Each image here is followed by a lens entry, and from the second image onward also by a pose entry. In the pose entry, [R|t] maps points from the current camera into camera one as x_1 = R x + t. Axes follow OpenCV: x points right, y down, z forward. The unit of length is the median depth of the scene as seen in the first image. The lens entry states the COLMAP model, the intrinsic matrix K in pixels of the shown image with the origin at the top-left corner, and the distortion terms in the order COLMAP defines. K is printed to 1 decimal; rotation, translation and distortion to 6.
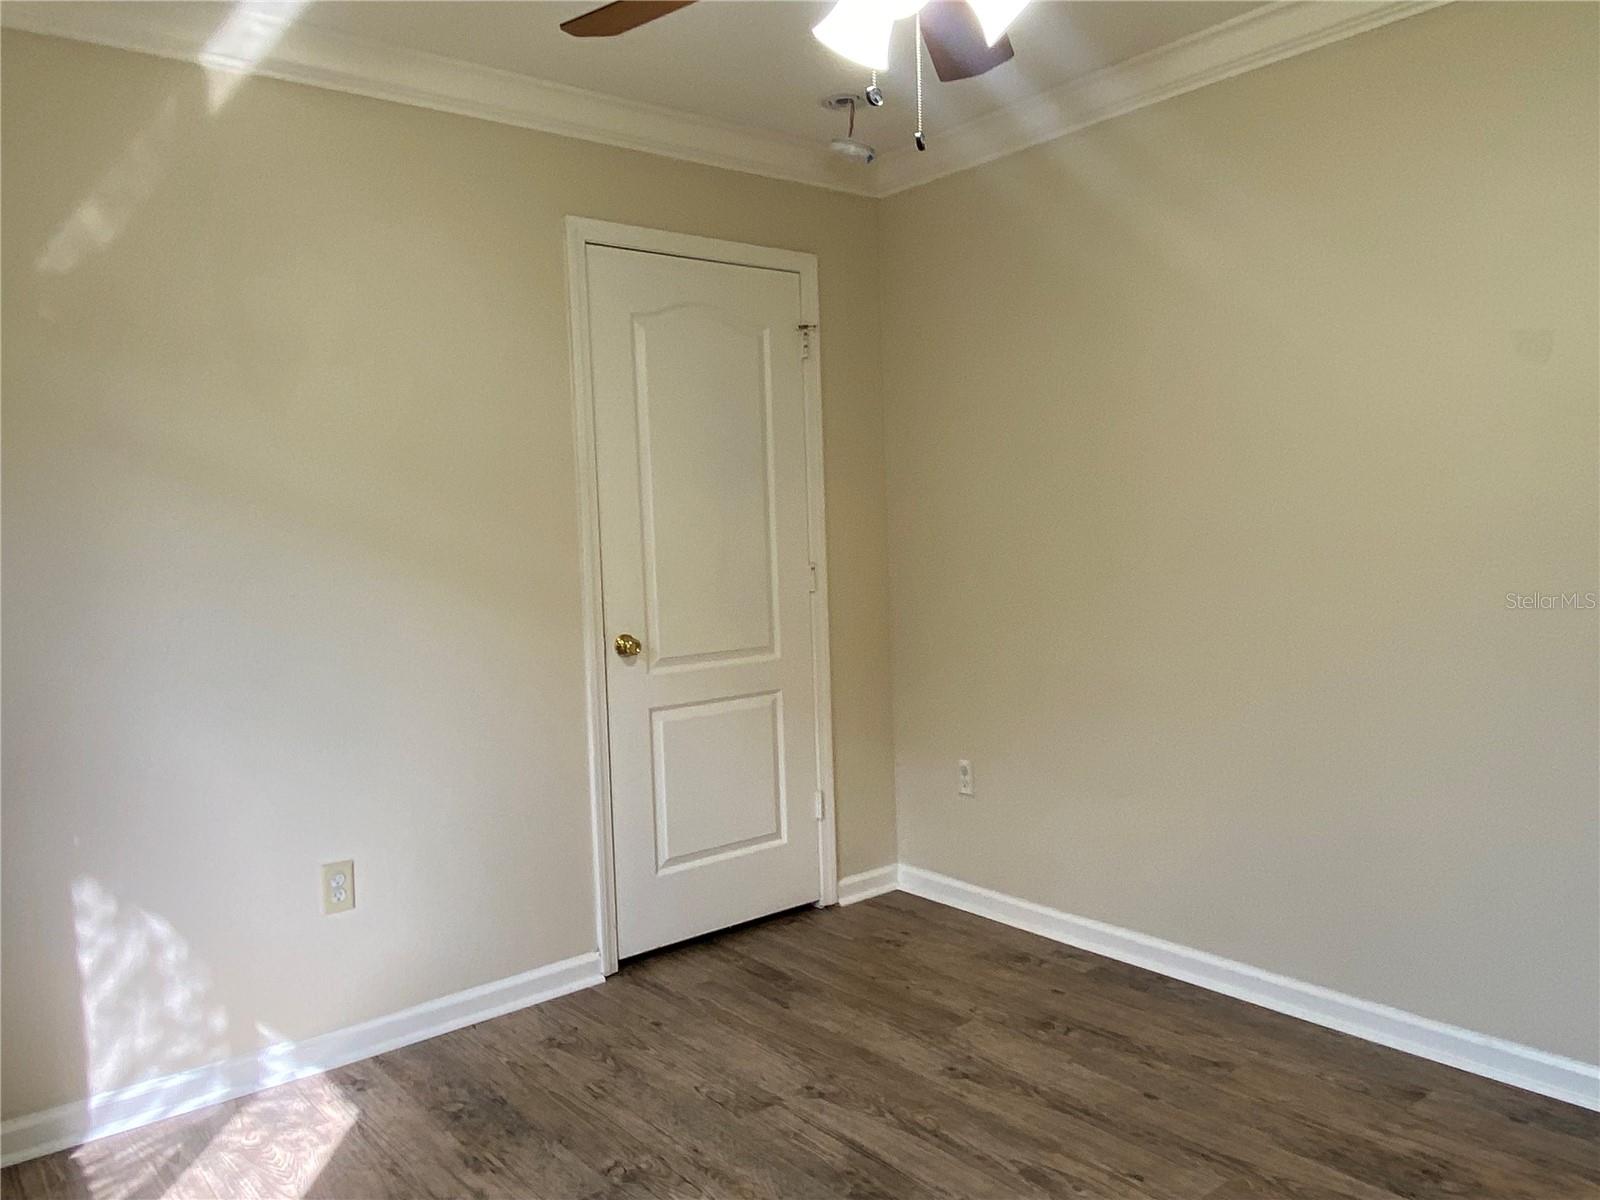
lens RADIAL K [[1150.9, 0, 797.2], [0, 1150.9, 600.0], [0, 0, 1]] dist [0.028825, -0.050098]
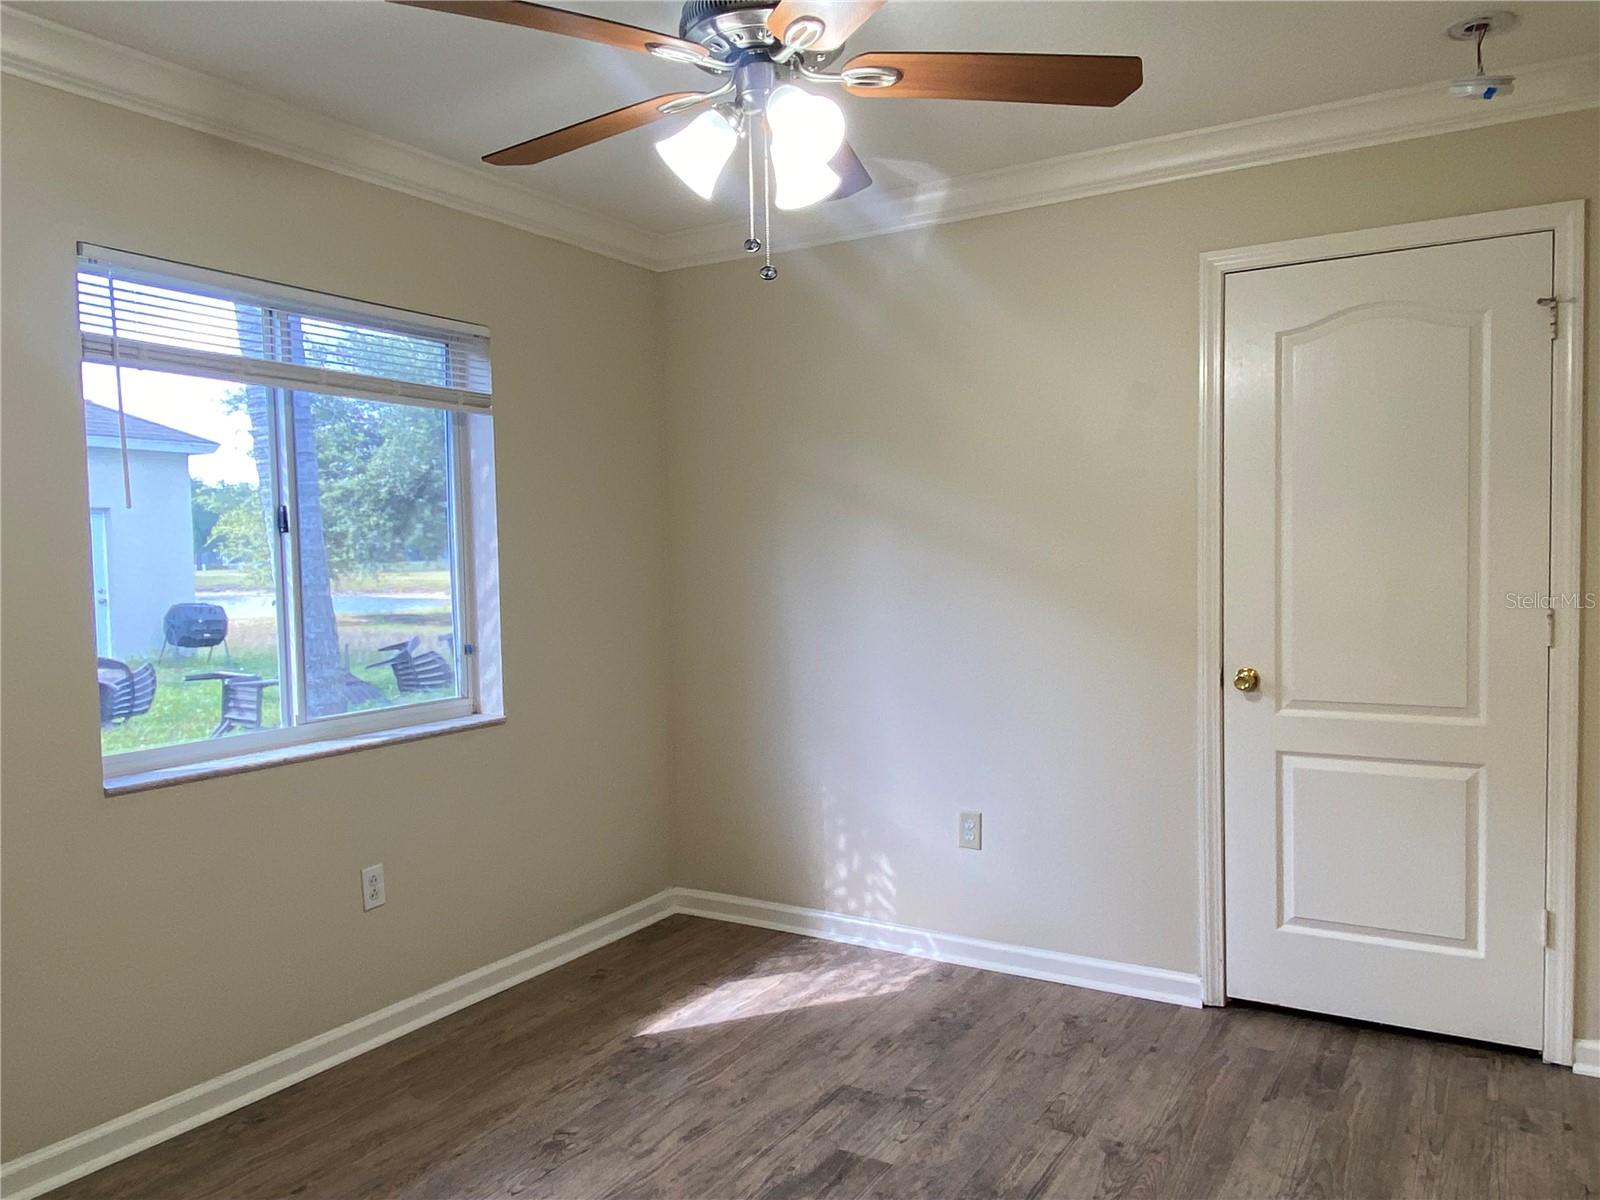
lens RADIAL K [[1150.9, 0, 800.1], [0, 1150.9, 601.2], [0, 0, 1]] dist [0.028825, -0.050098]
pose [[0.337780, 0.065792, -0.938923, 0.641521], [-0.054758, 0.997238, 0.050179, -0.055567], [0.939631, 0.034464, 0.340450, 0.316775]]
